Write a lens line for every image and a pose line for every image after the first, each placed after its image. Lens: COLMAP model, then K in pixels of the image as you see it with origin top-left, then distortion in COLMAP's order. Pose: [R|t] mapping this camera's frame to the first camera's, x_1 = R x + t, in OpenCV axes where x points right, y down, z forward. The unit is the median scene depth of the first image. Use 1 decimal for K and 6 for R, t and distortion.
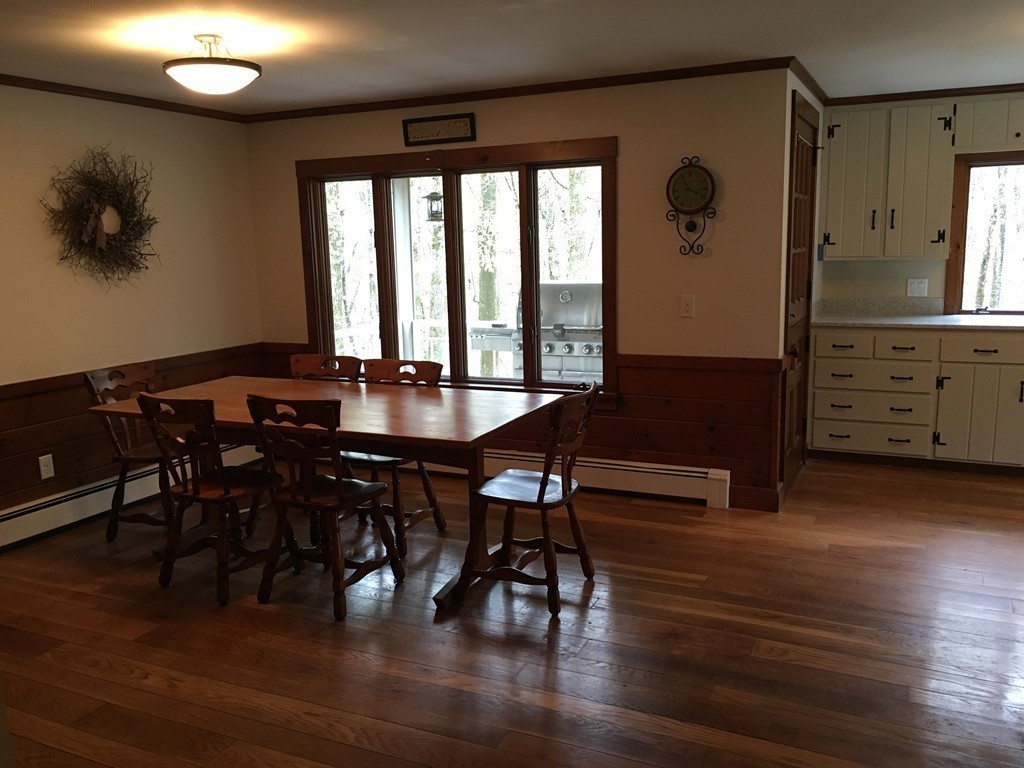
lens RADIAL K [[883.8, 0, 512.8], [0, 883.8, 388.6], [0, 0, 1]] dist [0.061557, -0.017245]
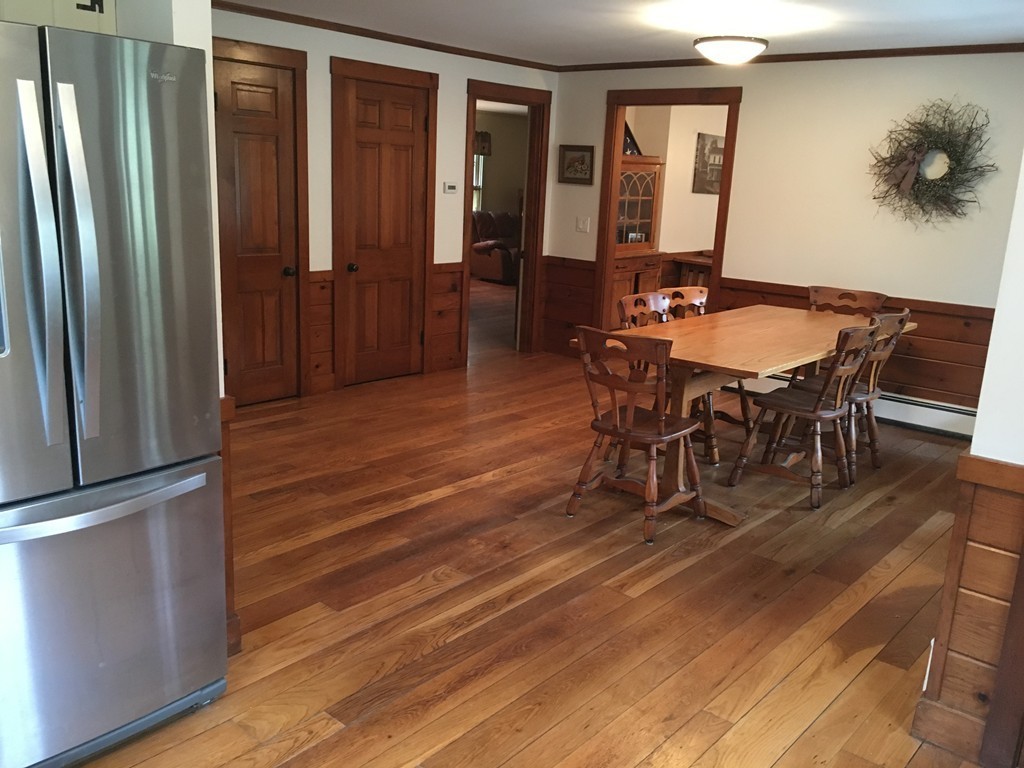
lens RADIAL K [[883.8, 0, 512.8], [0, 883.8, 388.6], [0, 0, 1]] dist [0.061557, -0.017245]
pose [[-0.263891, 0.240923, -0.933979, 0.836423], [-0.204643, 0.932275, 0.298304, -0.167332], [0.942594, 0.269852, -0.196716, 0.858079]]
